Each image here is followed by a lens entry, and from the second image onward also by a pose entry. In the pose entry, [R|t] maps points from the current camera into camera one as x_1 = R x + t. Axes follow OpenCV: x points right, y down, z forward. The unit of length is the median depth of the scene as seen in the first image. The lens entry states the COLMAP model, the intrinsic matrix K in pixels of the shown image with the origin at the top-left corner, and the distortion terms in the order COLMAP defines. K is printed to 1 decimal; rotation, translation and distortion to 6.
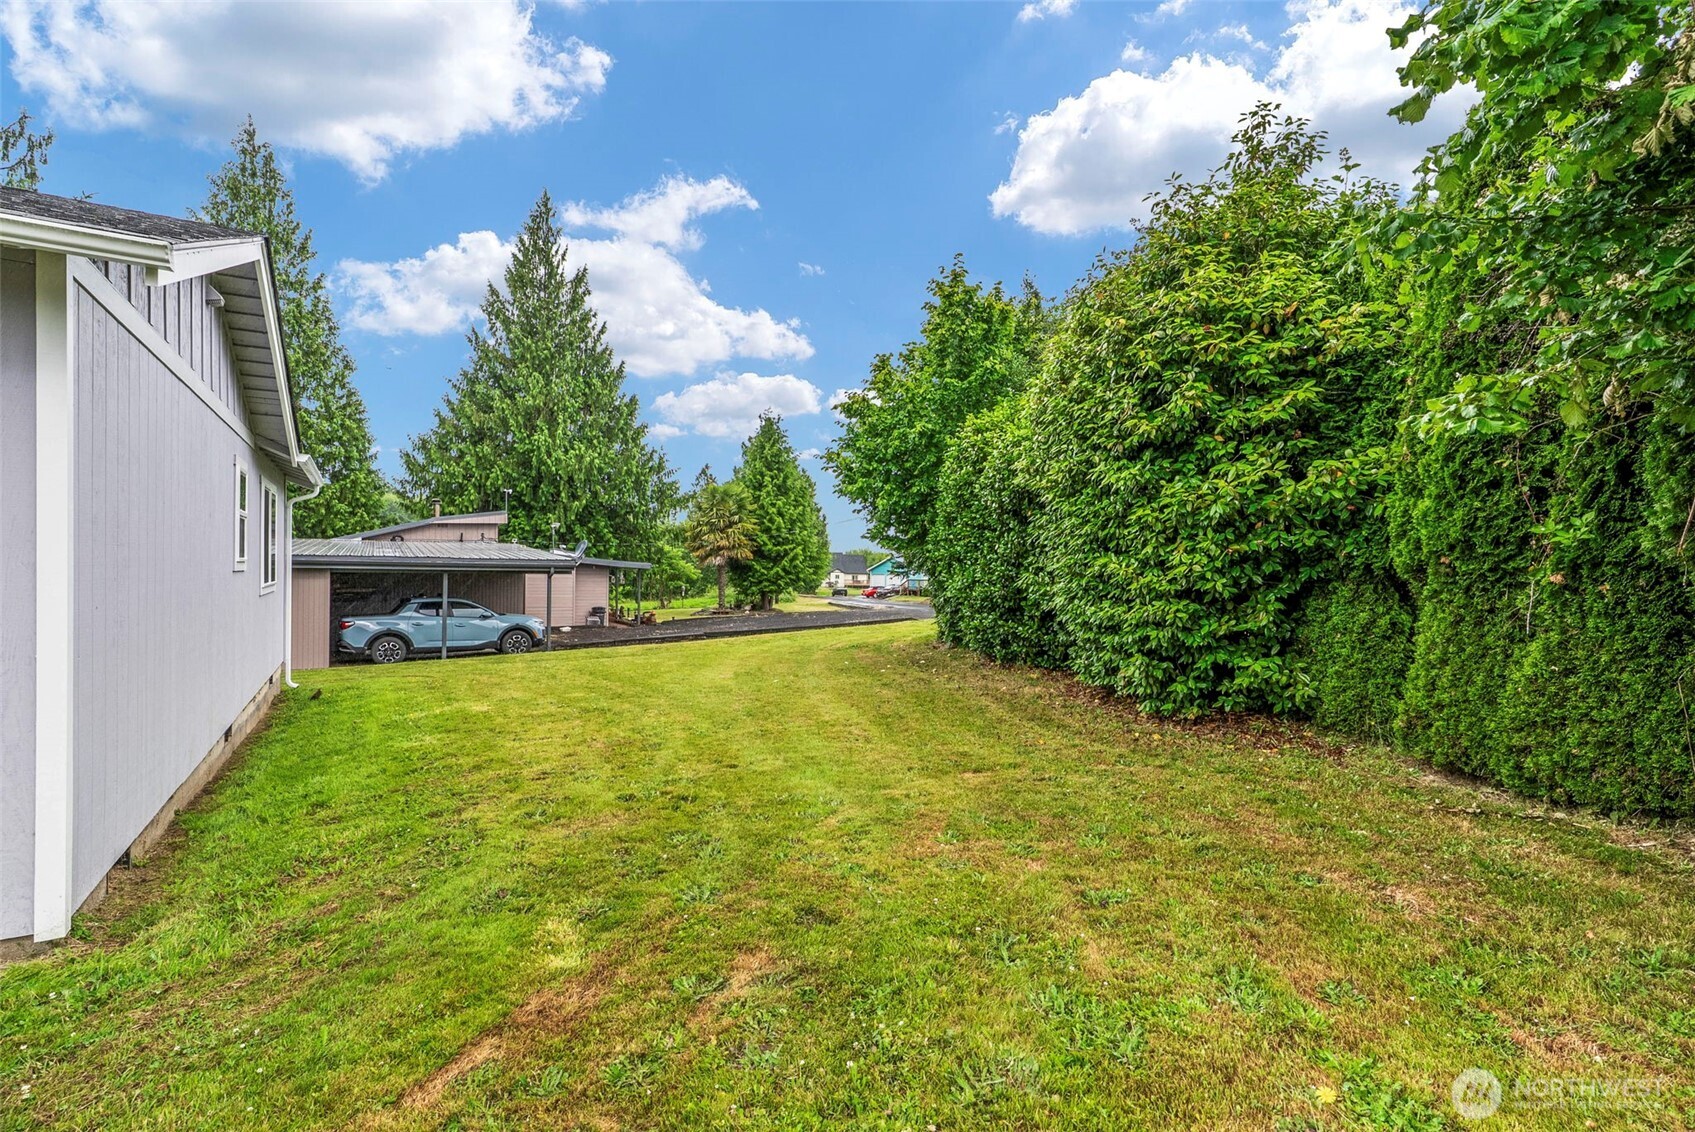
lens RADIAL K [[758.7, 0, 847.5], [0, 758.7, 566.0], [0, 0, 1]] dist [0.013210, 0.000011]
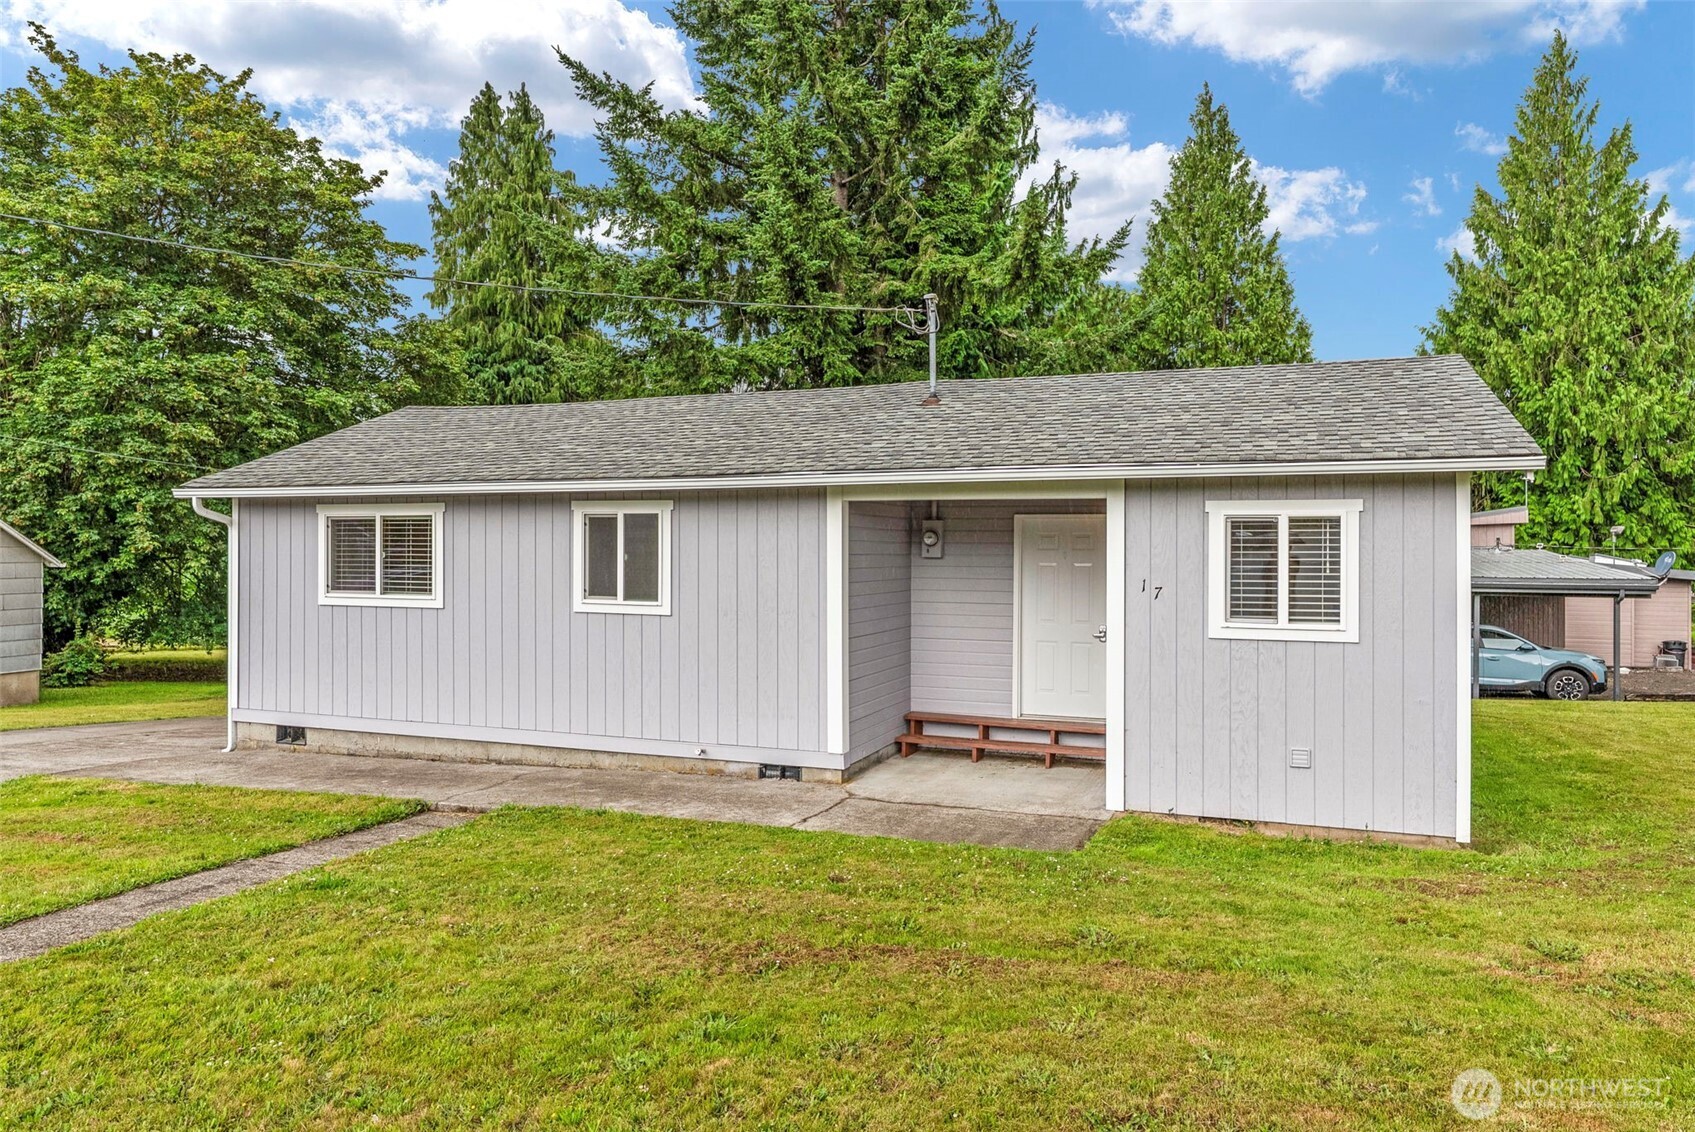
lens RADIAL K [[1123.2, 0, 849.5], [0, 1123.2, 532.3], [0, 0, 1]] dist [-0.000487, -0.002116]
pose [[0.600228, -0.029613, -0.799281, 0.091114], [0.008274, 0.999491, -0.030818, -0.053204], [0.799786, 0.011885, 0.600167, -0.564527]]
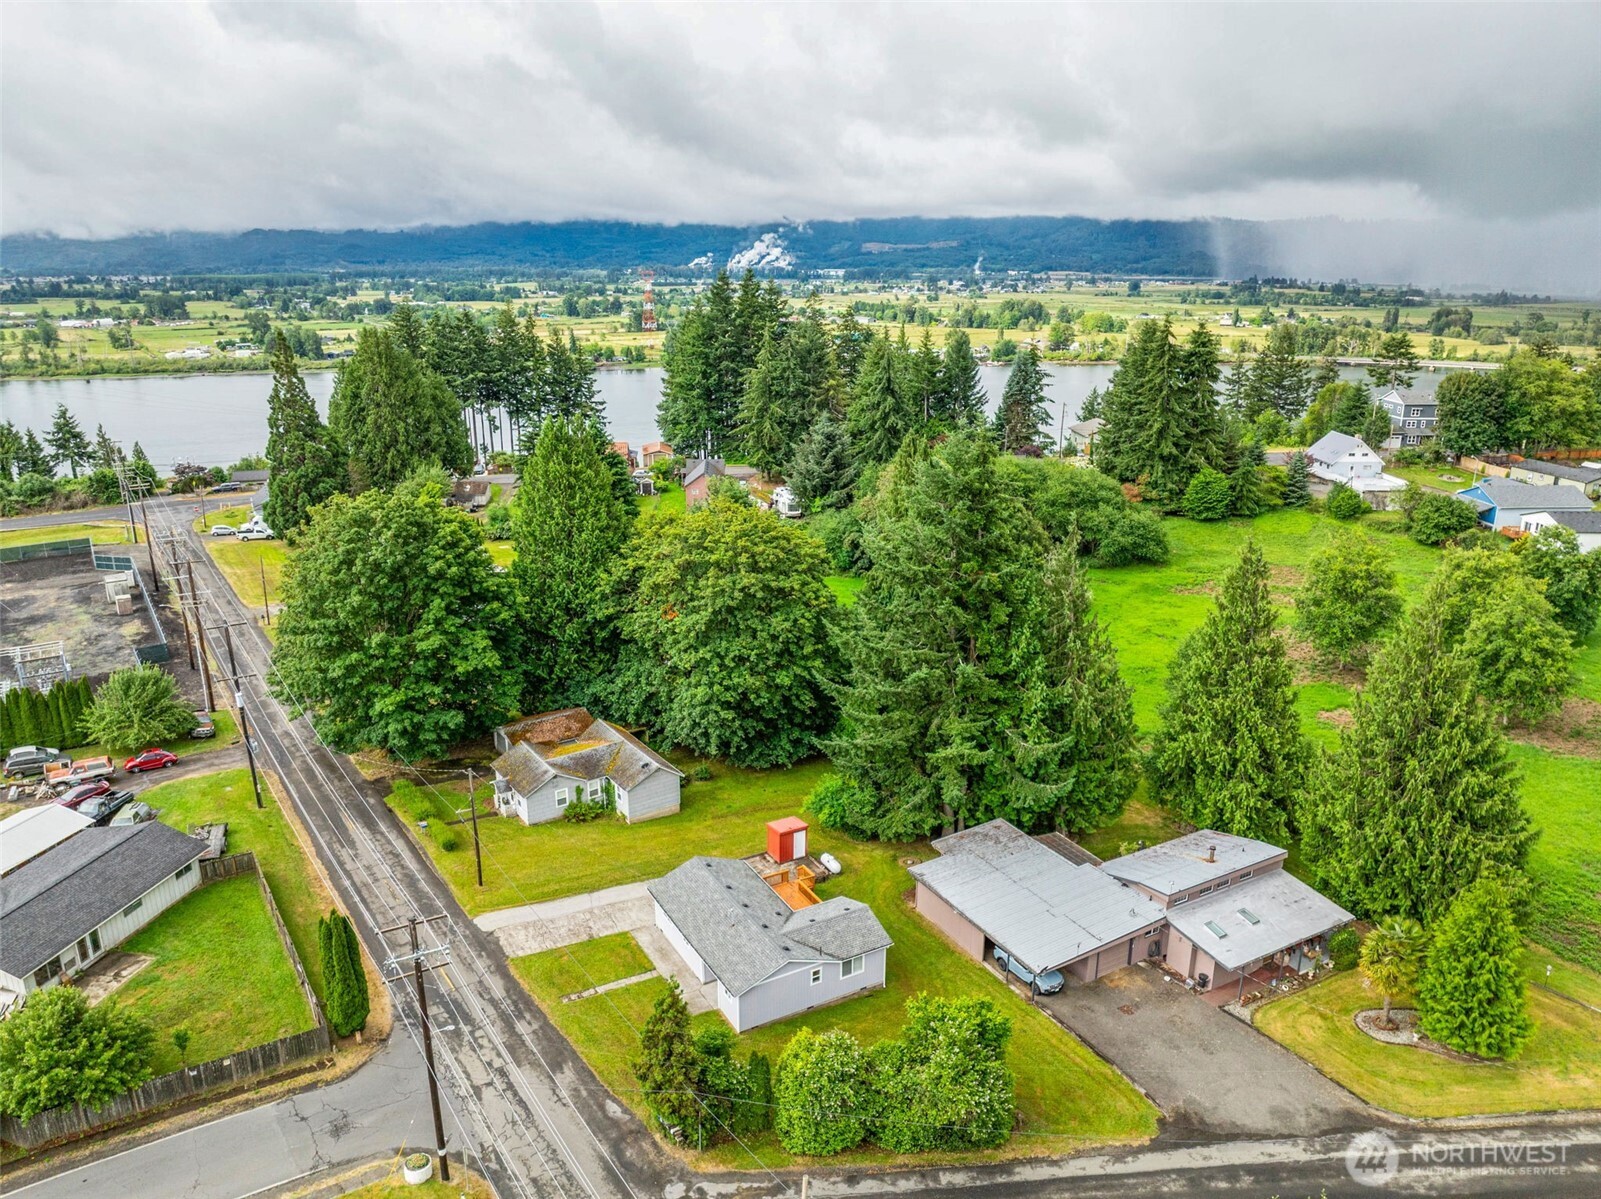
lens RADIAL K [[1129.3, 0, 802.8], [0, 1129.3, 606.8], [0, 0, 1]] dist [-0.035268, -0.002636]
pose [[-0.052698, 0.280217, -0.958489, 5.537129], [0.000866, 0.959835, 0.280563, -4.280643], [0.998610, 0.013956, -0.050824, 1.073883]]
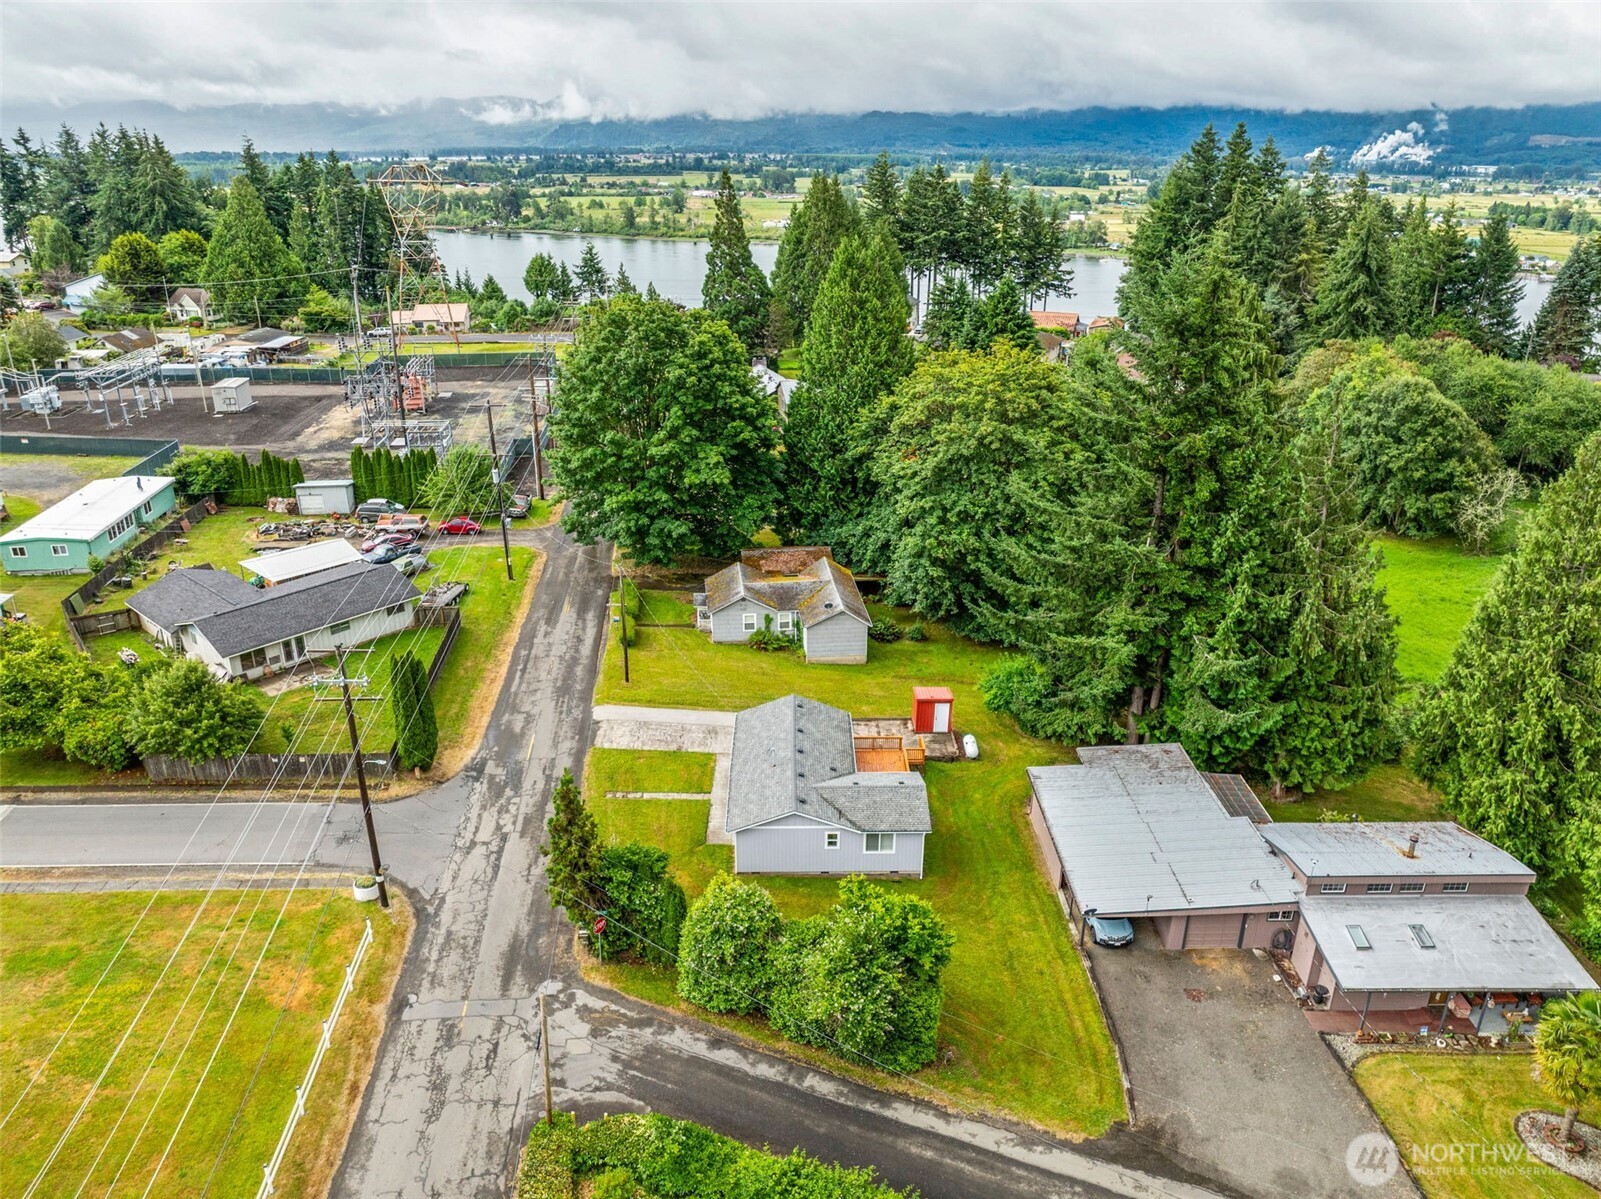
lens RADIAL K [[1129.3, 0, 802.8], [0, 1129.3, 606.8], [0, 0, 1]] dist [-0.035268, -0.002636]
pose [[-0.521537, 0.308323, -0.795573, 4.137350], [-0.012009, 0.929681, 0.368169, -3.629459], [0.853144, 0.201568, -0.481160, 3.495670]]
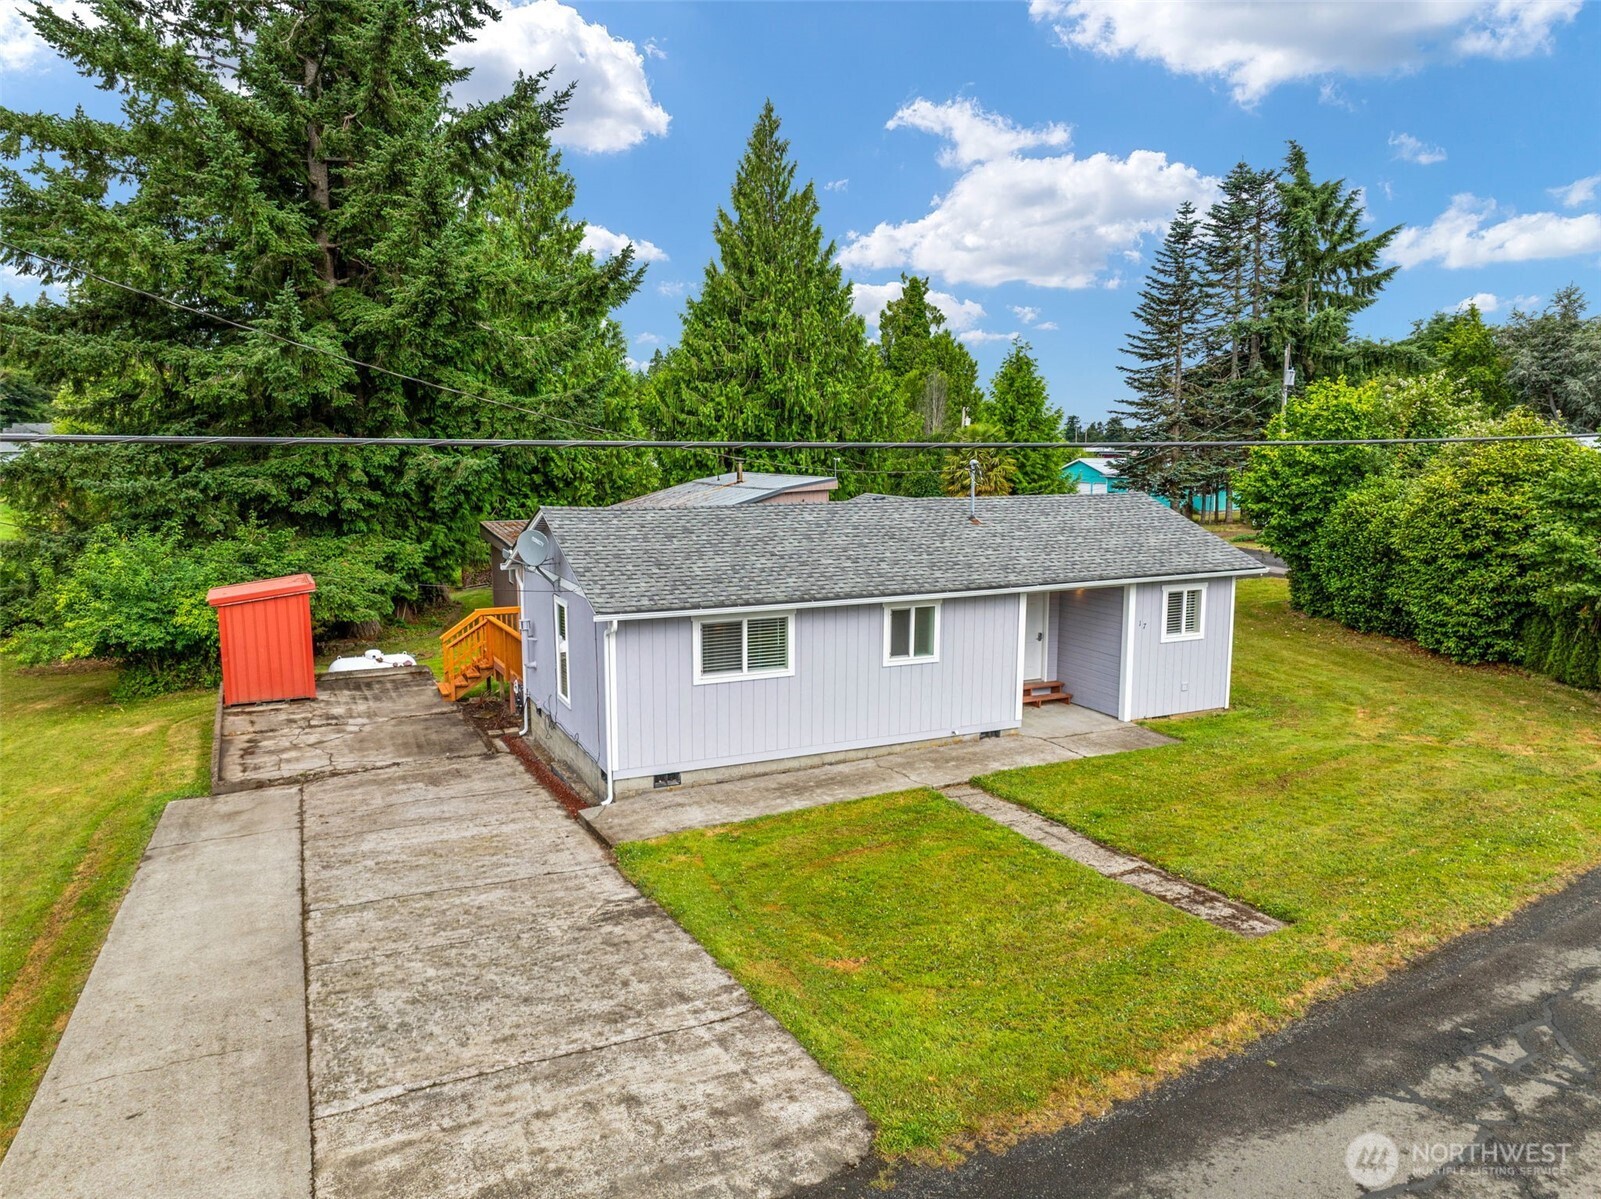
lens RADIAL K [[1134.5, 0, 800.8], [0, 1134.5, 604.8], [0, 0, 1]] dist [-0.053154, 0.025963]
pose [[0.992078, -0.001288, -0.125618, -0.930106], [0.019916, 0.988914, 0.147150, -0.416054], [0.124035, -0.148486, 0.981105, -2.058214]]
